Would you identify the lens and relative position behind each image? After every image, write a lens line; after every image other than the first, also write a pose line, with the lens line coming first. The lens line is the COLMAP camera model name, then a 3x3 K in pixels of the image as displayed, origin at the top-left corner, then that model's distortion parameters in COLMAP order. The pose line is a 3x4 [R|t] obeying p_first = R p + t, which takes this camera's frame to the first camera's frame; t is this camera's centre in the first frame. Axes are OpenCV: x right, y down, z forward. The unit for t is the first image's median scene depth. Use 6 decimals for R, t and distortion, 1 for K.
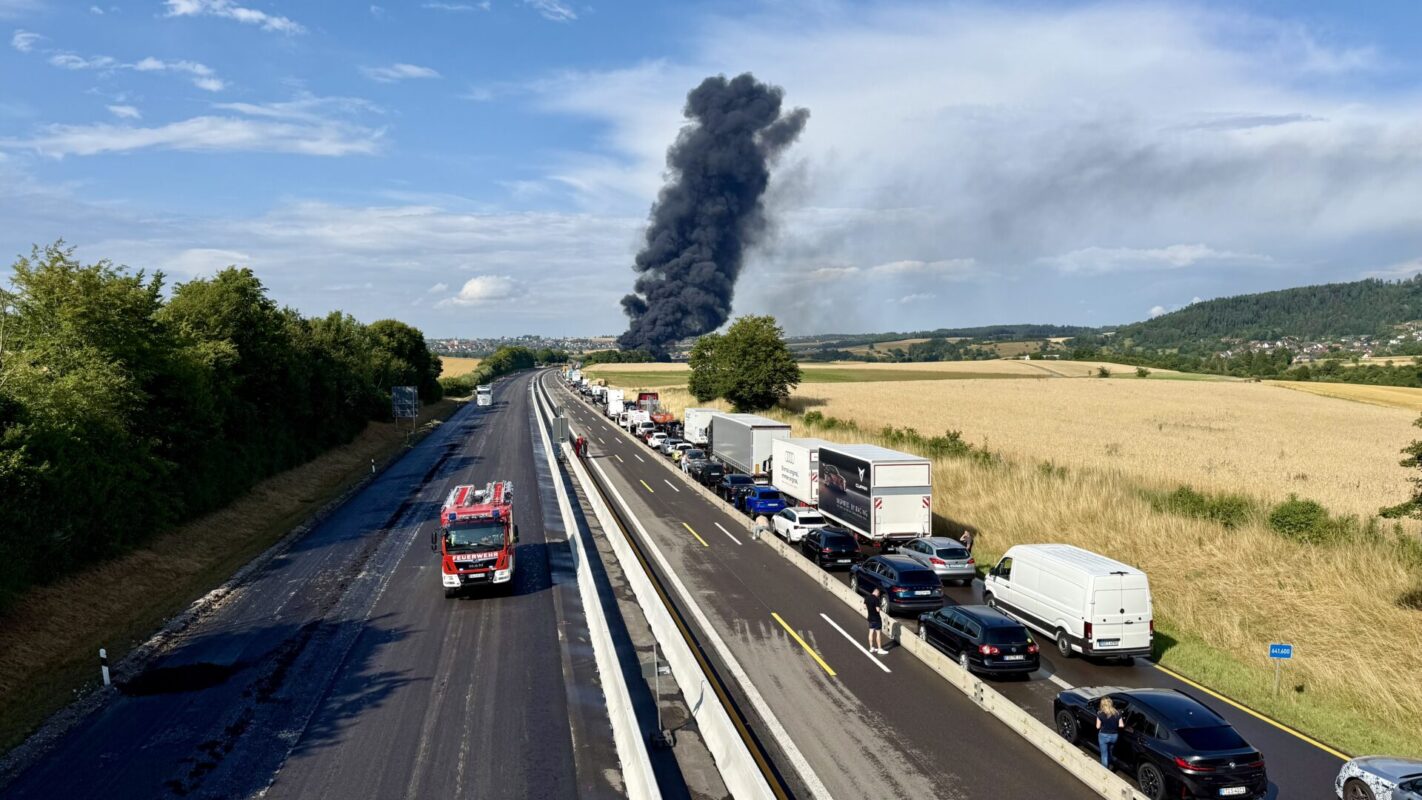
lens RADIAL K [[937.1, 0, 706.5], [0, 937.1, 414.4], [0, 0, 1]] dist [0.002186, 0.000124]
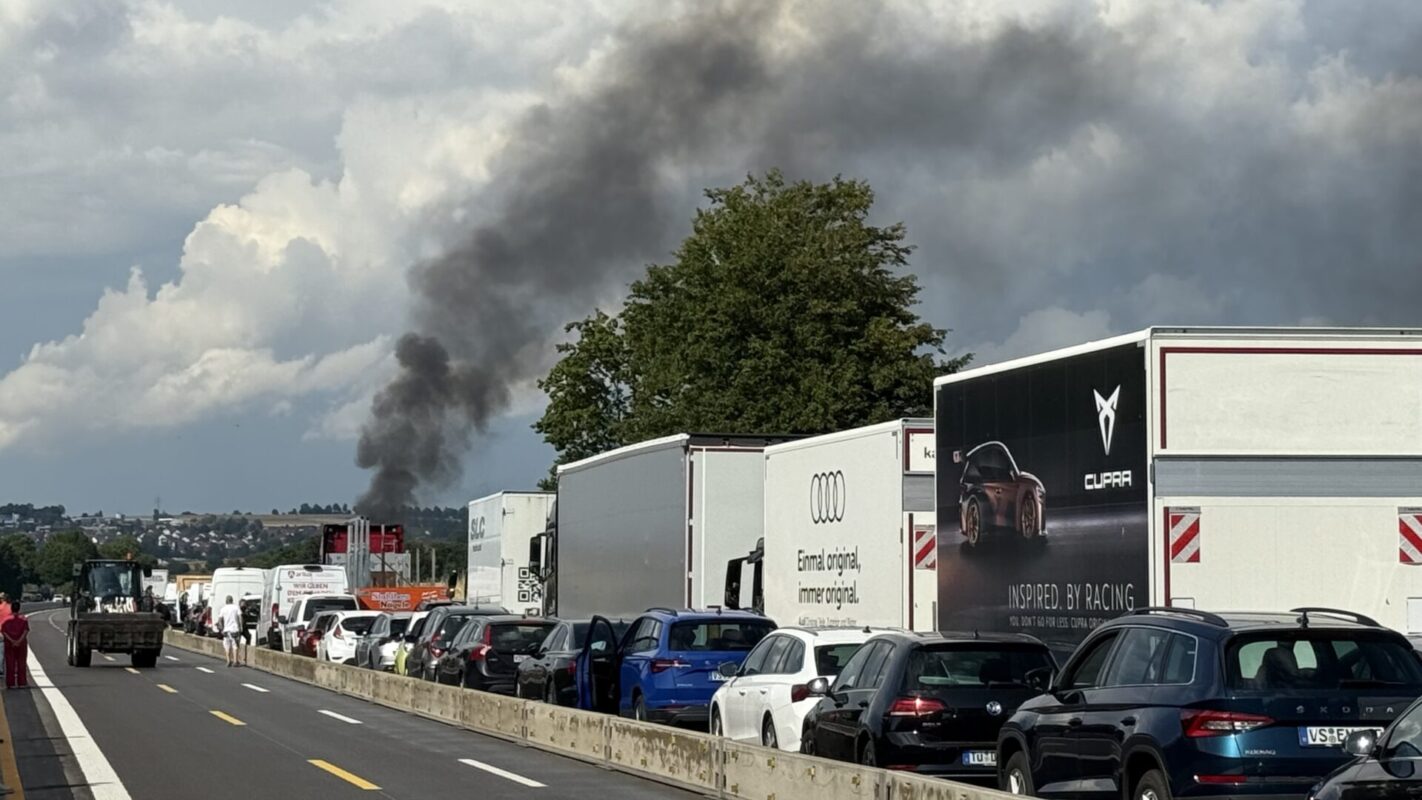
lens RADIAL K [[3573.9, 0, 711.0], [0, 3573.9, 400.0], [0, 0, 1]] dist [-0.015725, 0.050863]
pose [[0.999997, 0.001366, 0.002239, 0.046024], [-0.001097, 0.993263, -0.115873, 0.092541], [-0.002382, 0.115870, 0.993262, 0.128549]]
